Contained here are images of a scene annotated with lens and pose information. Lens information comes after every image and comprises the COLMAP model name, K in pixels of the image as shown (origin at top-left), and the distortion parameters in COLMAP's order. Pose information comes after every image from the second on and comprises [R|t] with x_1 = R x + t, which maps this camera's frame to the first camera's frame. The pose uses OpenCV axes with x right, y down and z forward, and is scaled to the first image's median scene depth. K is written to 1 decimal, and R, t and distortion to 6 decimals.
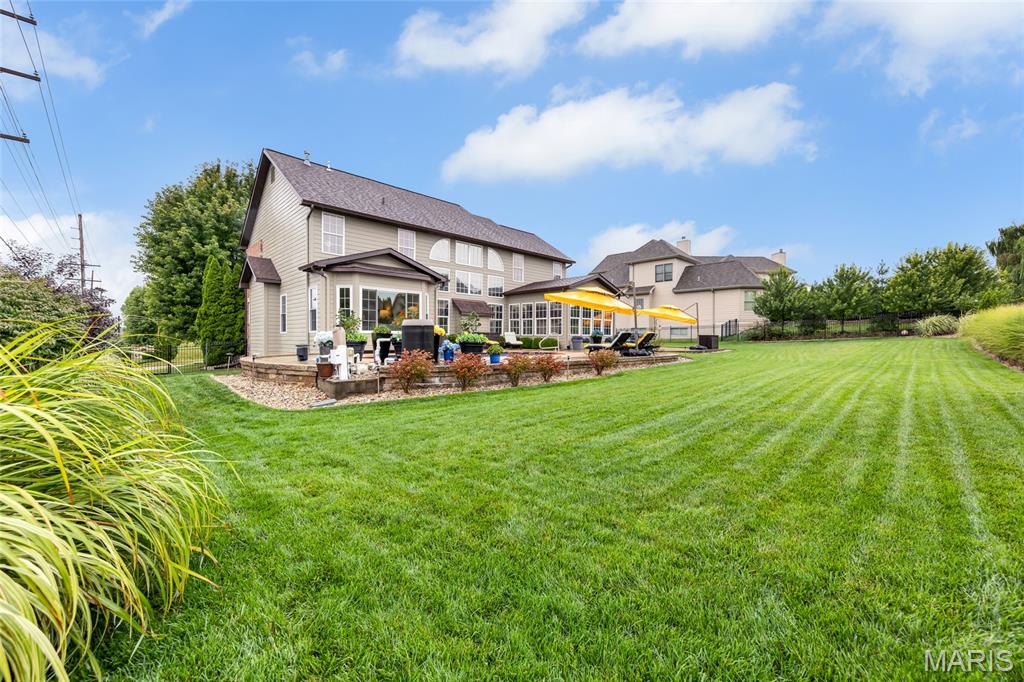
lens RADIAL K [[431.9, 0, 507.9], [0, 431.9, 340.1], [0, 0, 1]] dist [-0.000193, -0.000024]
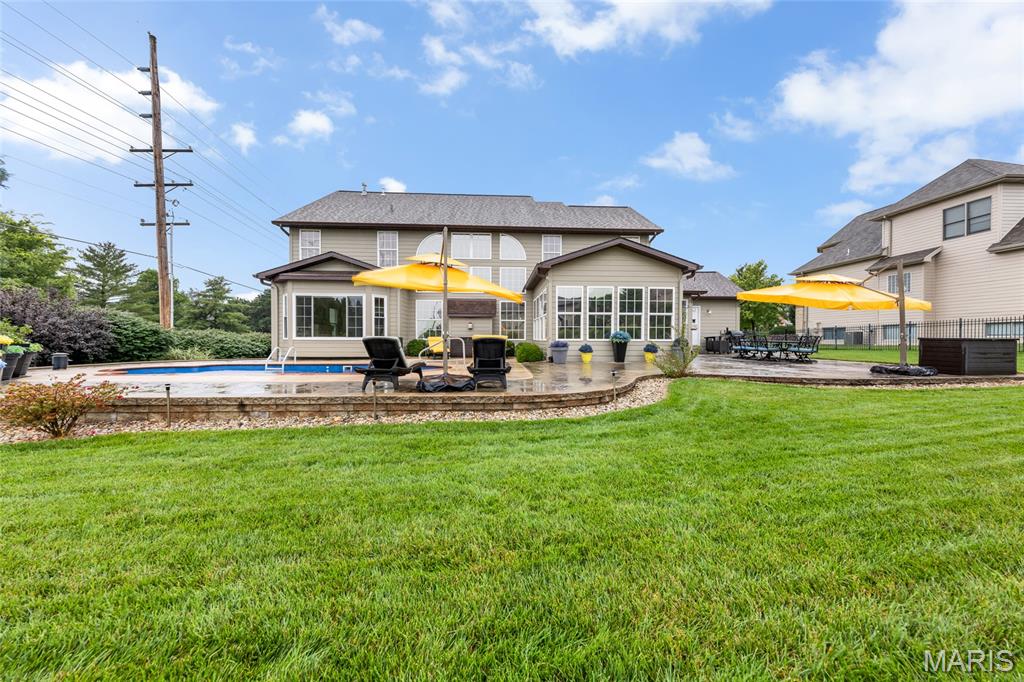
lens RADIAL K [[339.7, 0, 531.9], [0, 339.7, 337.4], [0, 0, 1]] dist [0.001260, 0.000077]
pose [[0.734123, 0.000971, -0.679016, 0.448745], [-0.000118, 0.999999, 0.001303, -0.015436], [0.679017, -0.000876, 0.734122, 0.564629]]
